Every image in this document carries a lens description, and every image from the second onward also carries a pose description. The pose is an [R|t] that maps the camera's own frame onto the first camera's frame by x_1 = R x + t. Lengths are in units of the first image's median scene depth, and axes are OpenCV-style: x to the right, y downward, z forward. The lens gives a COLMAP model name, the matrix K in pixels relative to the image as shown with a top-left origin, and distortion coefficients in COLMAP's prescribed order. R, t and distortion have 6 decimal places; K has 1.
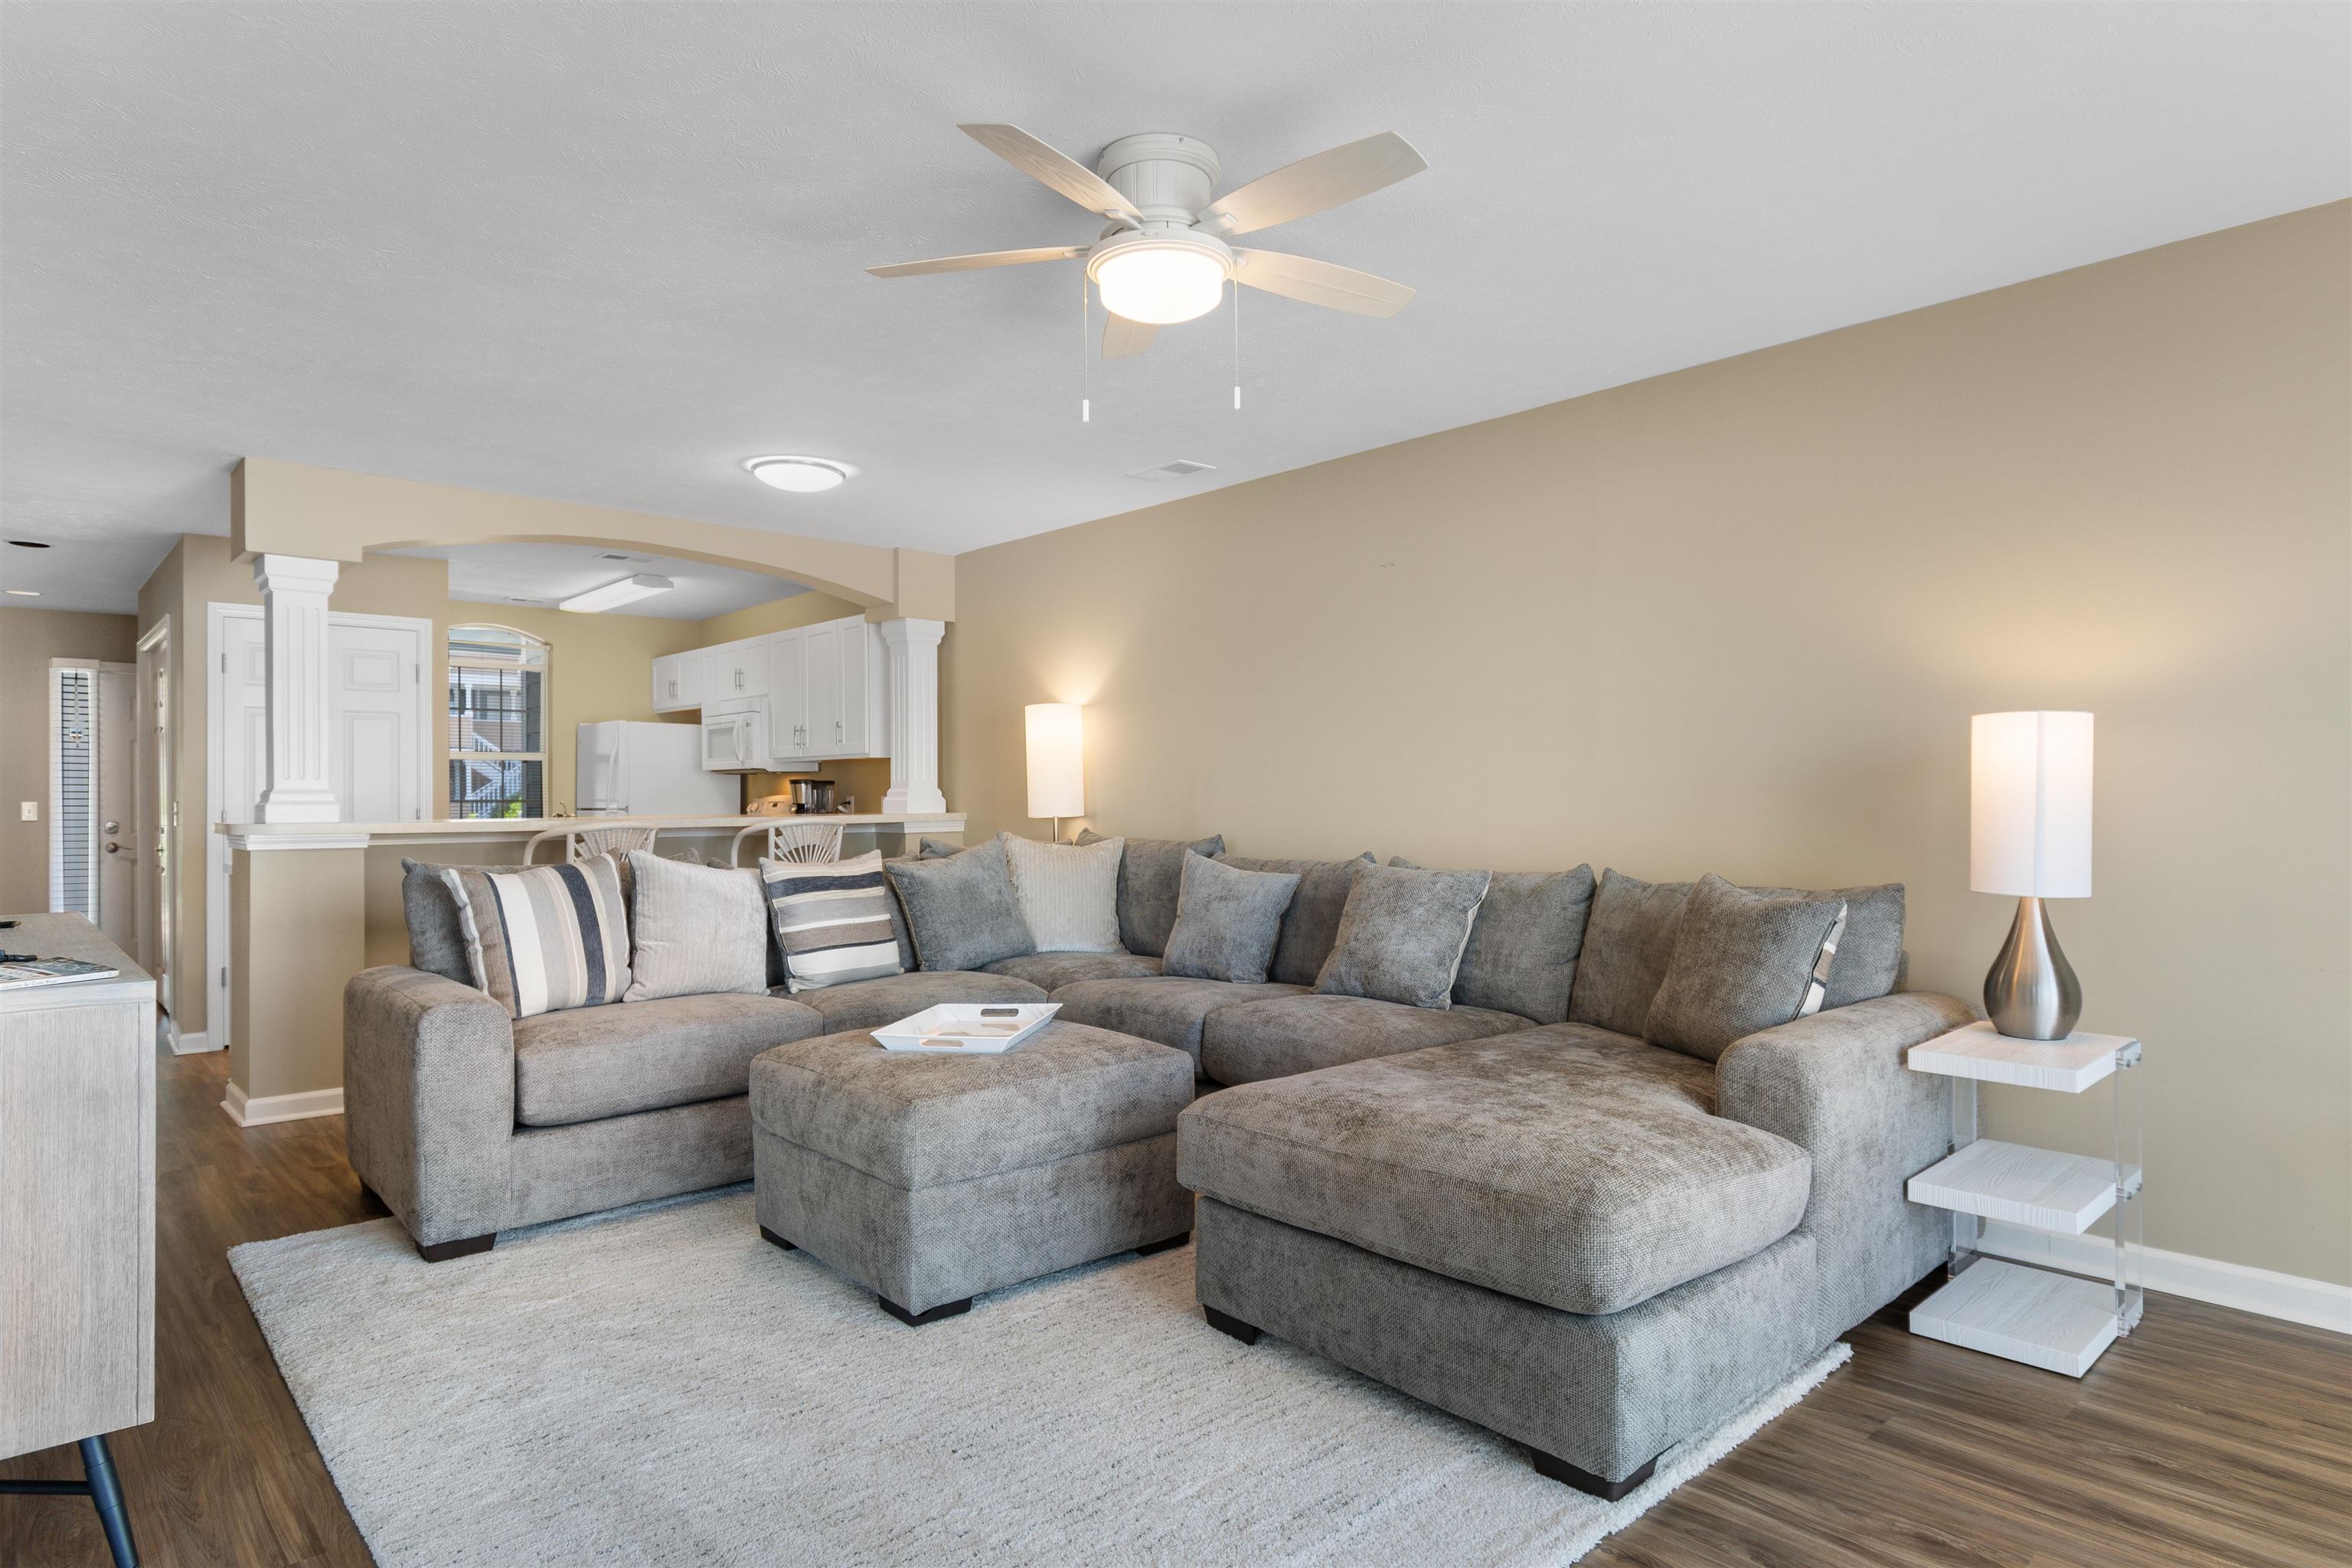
lens RADIAL K [[1356.6, 0, 1179.8], [0, 1356.6, 799.7], [0, 0, 1]] dist [0.001312, -0.007876]
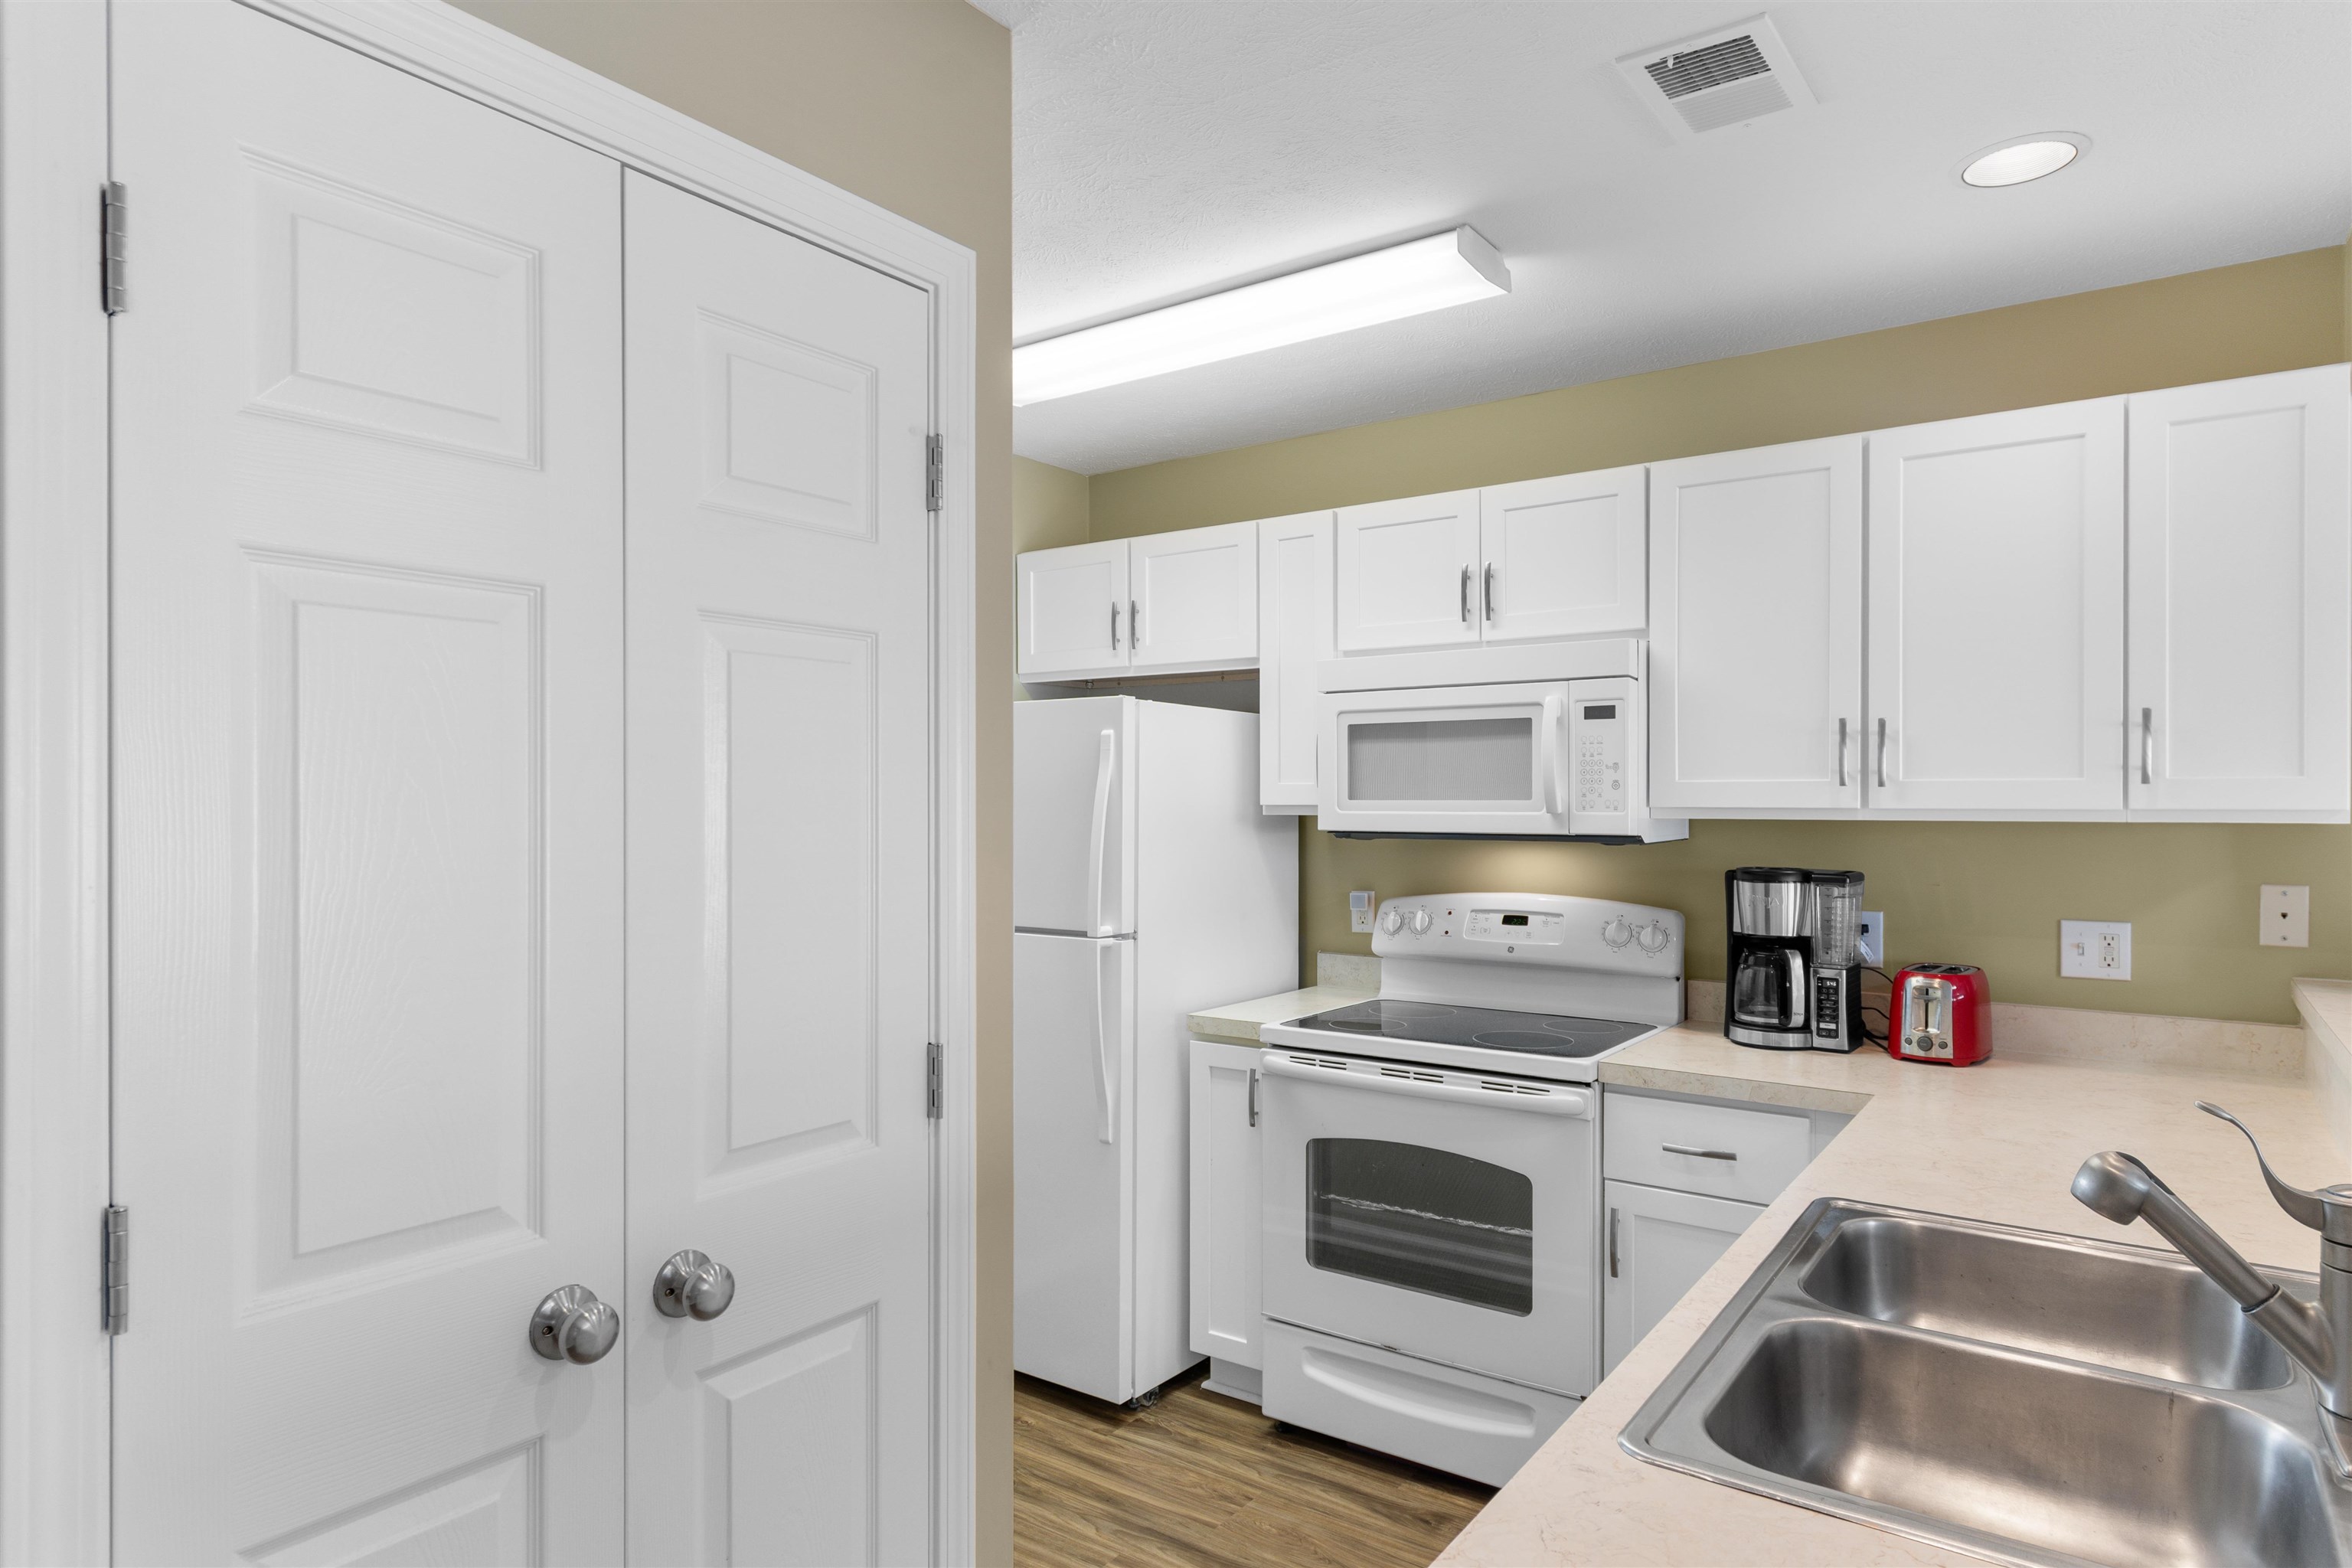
lens RADIAL K [[1356.6, 0, 1134.6], [0, 1356.6, 810.1], [0, 0, 1]] dist [0.001312, -0.007876]
pose [[0.979367, 0.005958, 0.202004, -0.473845], [-0.007101, 0.999963, 0.004934, -0.028633], [-0.201967, -0.006266, 0.979372, 0.628865]]
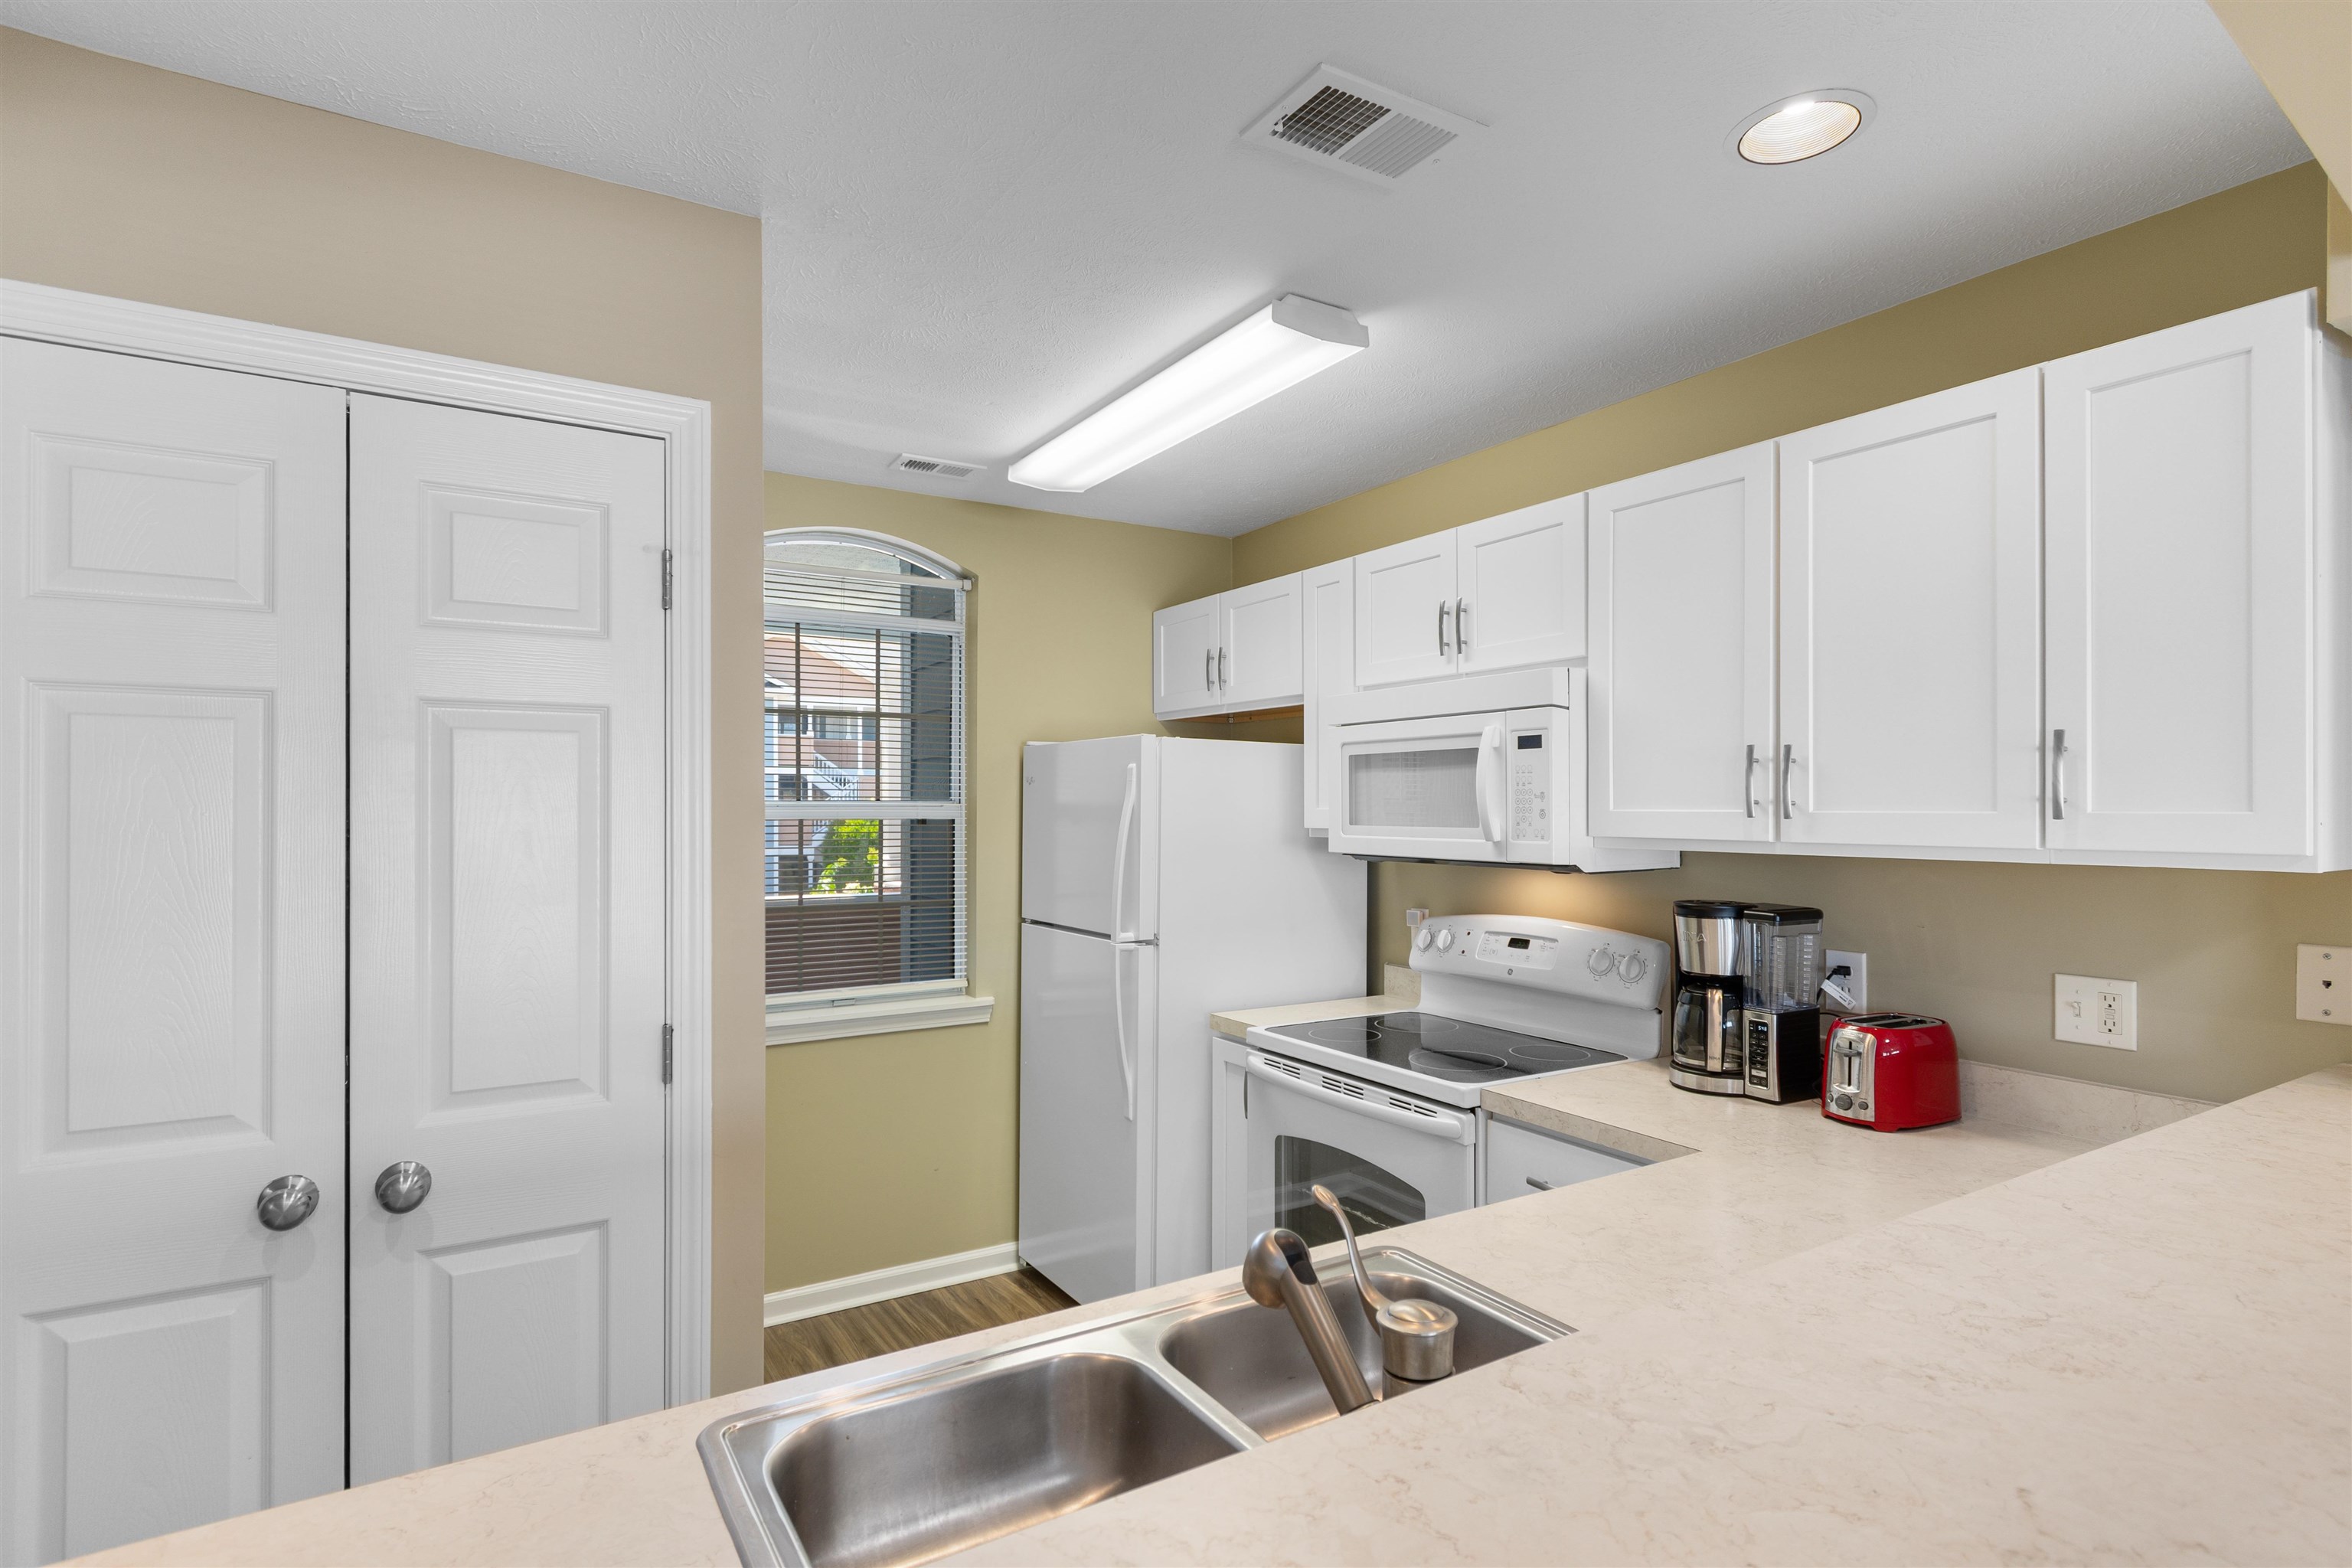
lens RADIAL K [[1162.5, 0, 1162.4], [0, 1162.5, 806.0], [0, 0, 1]] dist [-0.003953, -0.002060]
pose [[0.982286, 0.008404, -0.187201, -0.331592], [-0.008723, 0.999962, -0.000880, -0.034792], [0.187186, 0.002497, 0.982321, 0.632656]]
